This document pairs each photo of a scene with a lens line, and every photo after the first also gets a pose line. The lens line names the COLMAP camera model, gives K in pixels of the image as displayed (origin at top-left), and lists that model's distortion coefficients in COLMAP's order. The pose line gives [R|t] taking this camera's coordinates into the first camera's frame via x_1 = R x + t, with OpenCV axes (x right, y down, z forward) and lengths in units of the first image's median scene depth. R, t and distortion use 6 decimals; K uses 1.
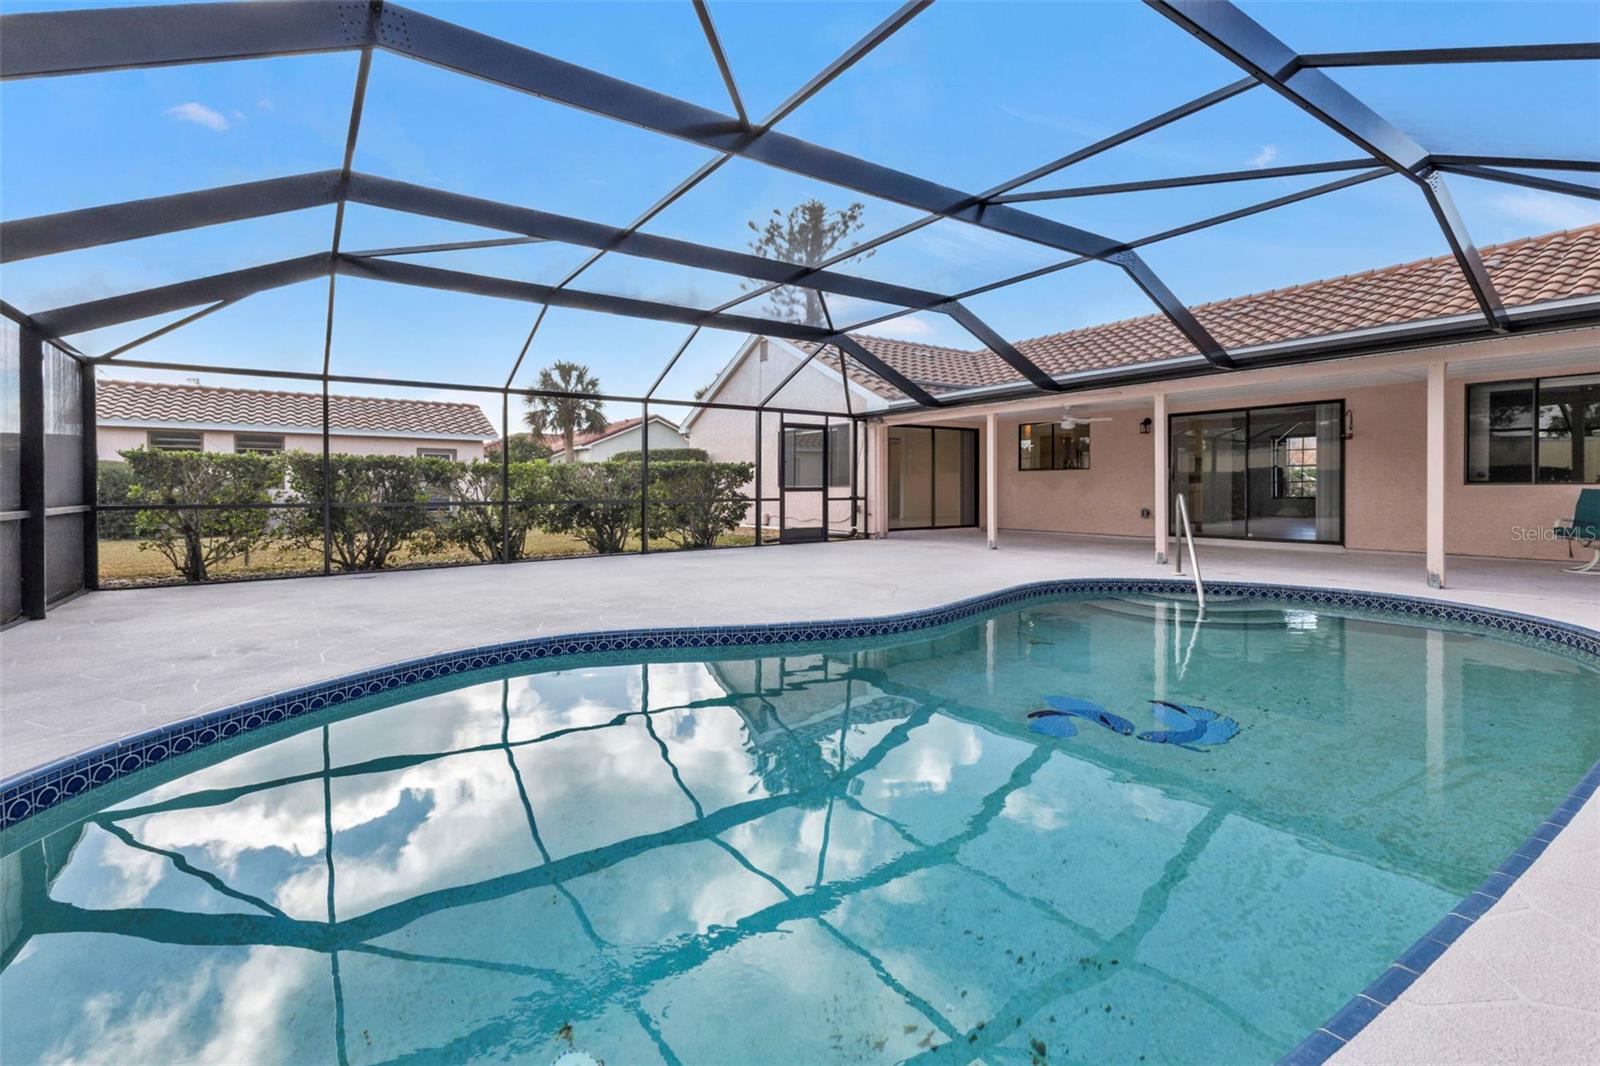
lens RADIAL K [[713.1, 0, 799.8], [0, 713.1, 501.1], [0, 0, 1]] dist [0.030214, -0.000635]
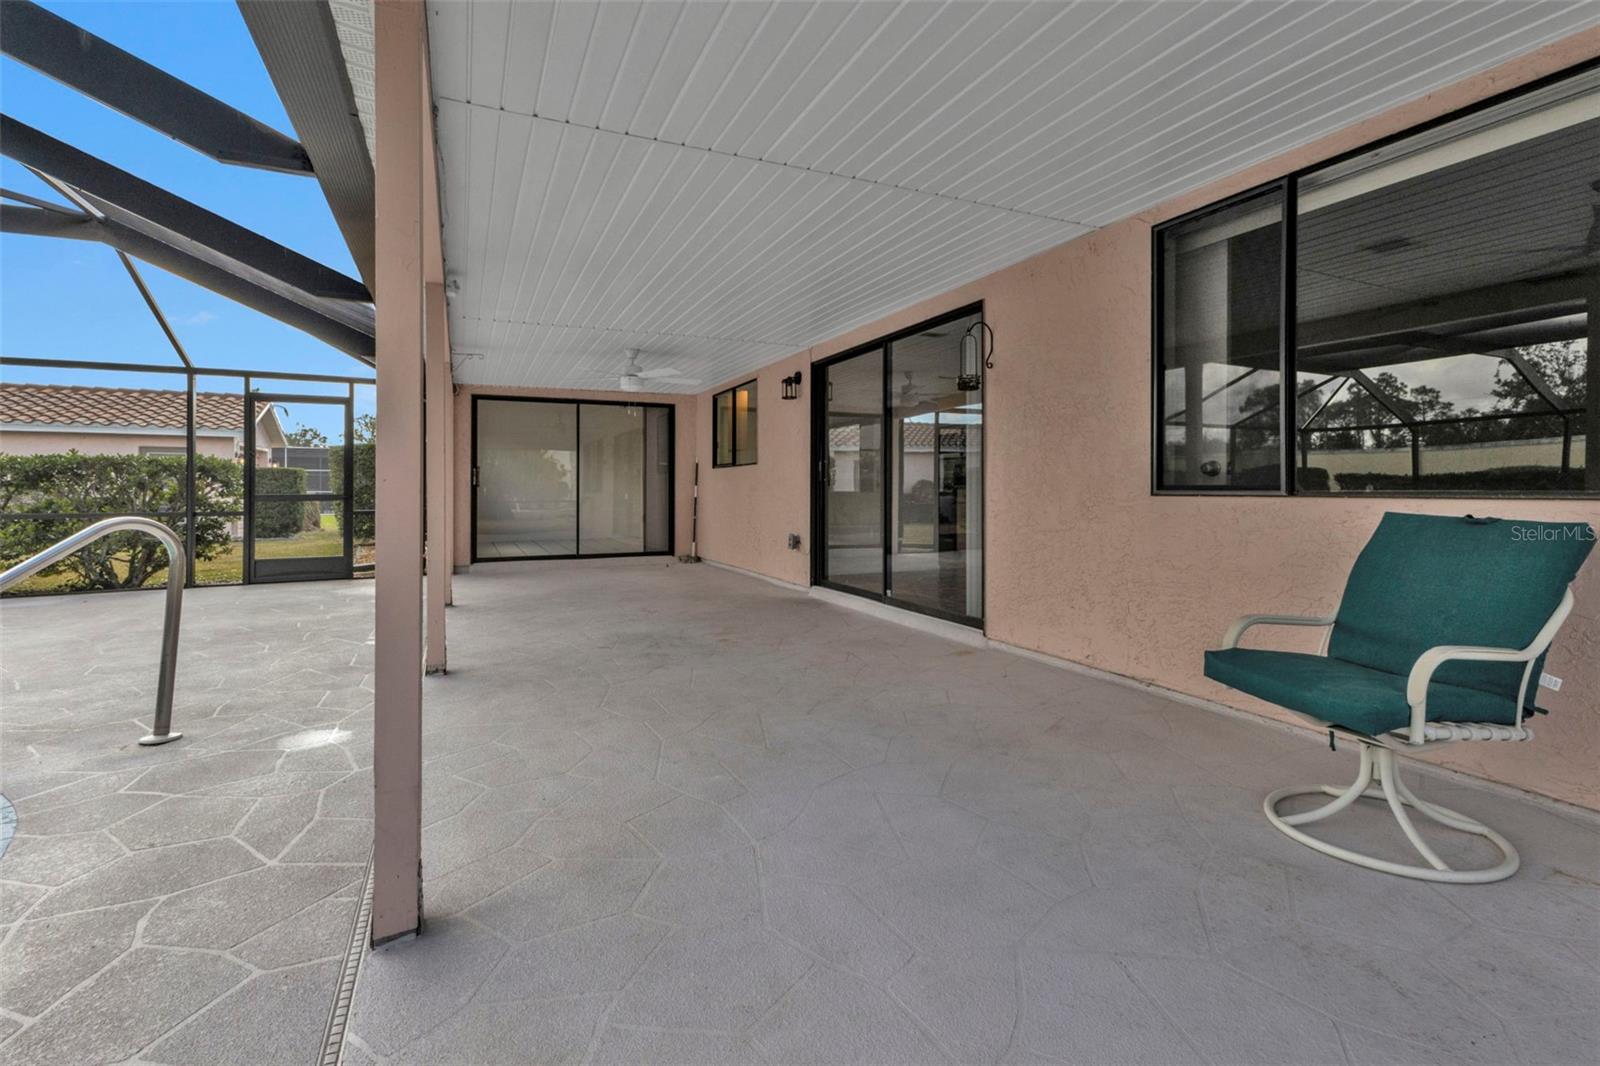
lens RADIAL K [[741.0, 0, 800.0], [0, 741.0, 533.0], [0, 0, 1]] dist [0.000707, 0.000028]
pose [[0.984977, 0.010934, -0.172339, 0.641313], [-0.004311, 0.999239, 0.038761, -0.014053], [0.172632, -0.037436, 0.984275, 0.470384]]
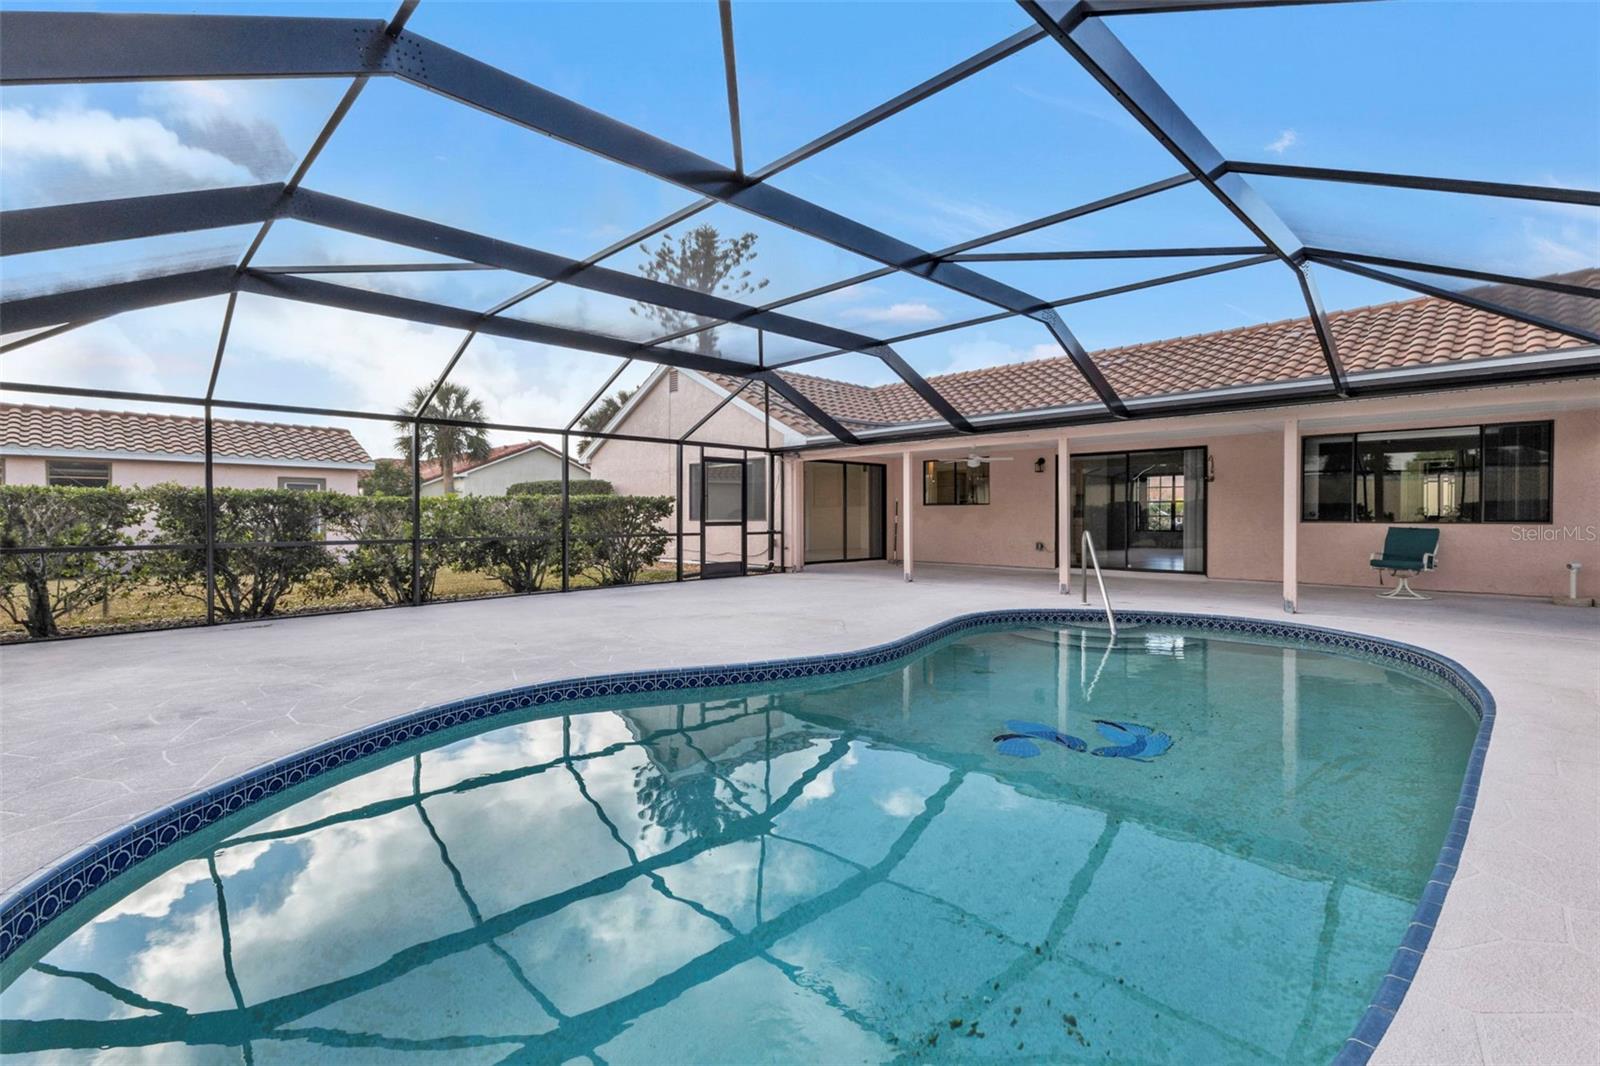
lens RADIAL K [[722.9, 0, 800.0], [0, 722.9, 533.0], [0, 0, 1]] dist [0.029740, 0.000616]
pose [[0.984156, -0.003758, 0.177264, -0.077744], [0.002849, 0.999981, 0.005382, -0.009804], [-0.177281, -0.004792, 0.984149, -0.014228]]
